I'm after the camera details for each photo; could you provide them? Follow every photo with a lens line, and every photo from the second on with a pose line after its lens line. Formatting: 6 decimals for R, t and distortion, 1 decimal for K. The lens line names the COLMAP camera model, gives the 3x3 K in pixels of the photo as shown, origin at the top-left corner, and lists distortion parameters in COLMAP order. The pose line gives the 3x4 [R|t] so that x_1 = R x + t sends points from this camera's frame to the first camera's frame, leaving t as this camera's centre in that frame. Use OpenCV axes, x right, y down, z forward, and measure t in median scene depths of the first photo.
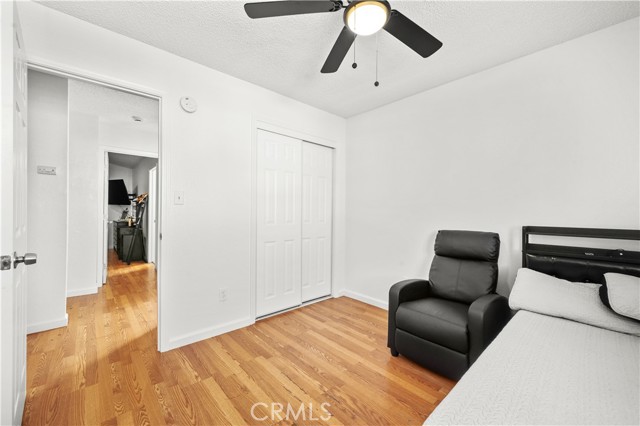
lens RADIAL K [[261.0, 0, 325.1], [0, 261.0, 212.9], [0, 0, 1]] dist [-0.000174, -0.000035]
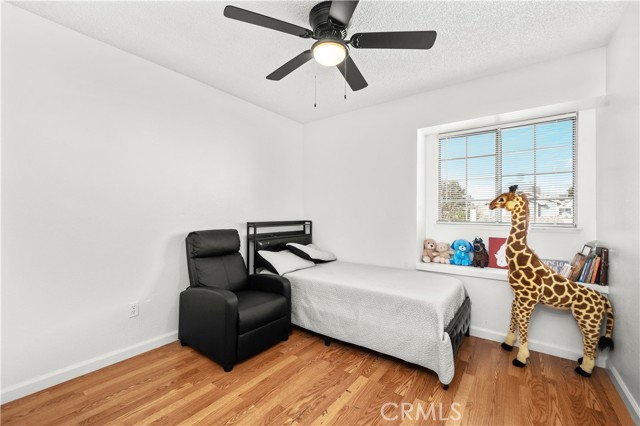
lens RADIAL K [[261.0, 0, 325.1], [0, 261.0, 212.9], [0, 0, 1]] dist [-0.000174, -0.000035]
pose [[-0.179018, -0.013817, 0.983749, -0.702334], [0.001502, 0.999896, 0.014317, -0.020200], [-0.983845, 0.004040, -0.178979, 0.845743]]
